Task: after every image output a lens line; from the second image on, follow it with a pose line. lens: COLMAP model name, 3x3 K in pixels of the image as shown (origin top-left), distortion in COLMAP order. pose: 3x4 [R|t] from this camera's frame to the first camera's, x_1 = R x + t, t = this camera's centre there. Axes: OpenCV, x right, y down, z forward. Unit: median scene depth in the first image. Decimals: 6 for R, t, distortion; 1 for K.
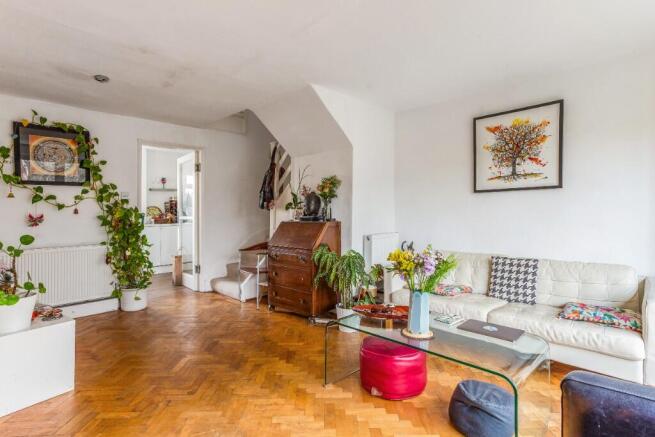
lens RADIAL K [[330.8, 0, 328.2], [0, 330.8, 211.9], [0, 0, 1]] dist [-0.041850, 0.028760]
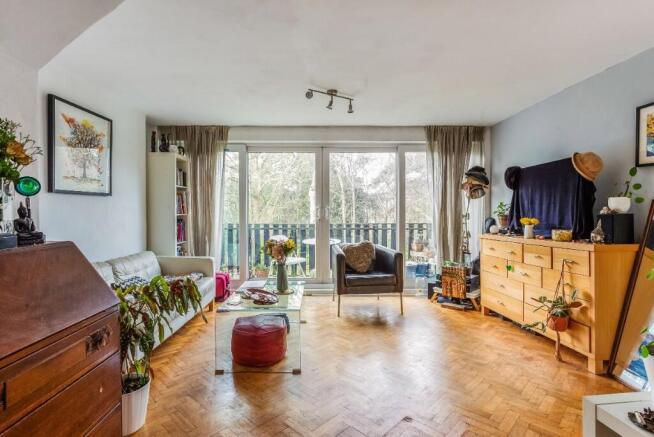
lens RADIAL K [[330.3, 0, 327.7], [0, 330.3, 211.9], [0, 0, 1]] dist [-0.041850, 0.028760]
pose [[-0.741417, -0.001502, 0.671043, -0.582579], [0.000584, 0.999996, 0.002882, -0.016825], [-0.671045, 0.002529, -0.741413, 1.225774]]
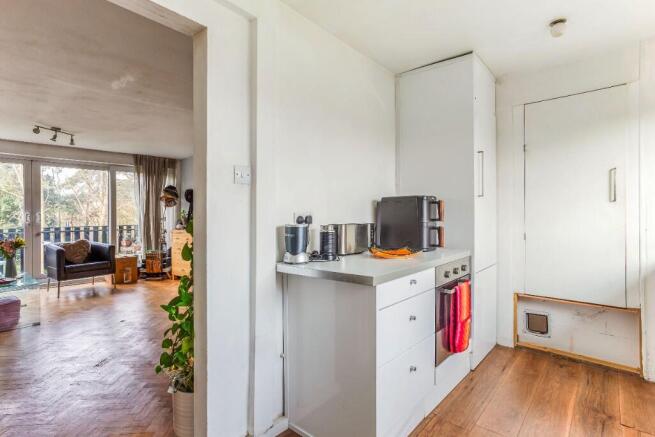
lens RADIAL K [[330.8, 0, 328.2], [0, 330.8, 211.9], [0, 0, 1]] dist [-0.041850, 0.028760]
pose [[-0.996338, 0.005034, -0.085356, -1.117870], [0.005362, 0.999979, -0.003610, -0.028862], [0.085336, -0.004055, -0.996344, 2.297397]]
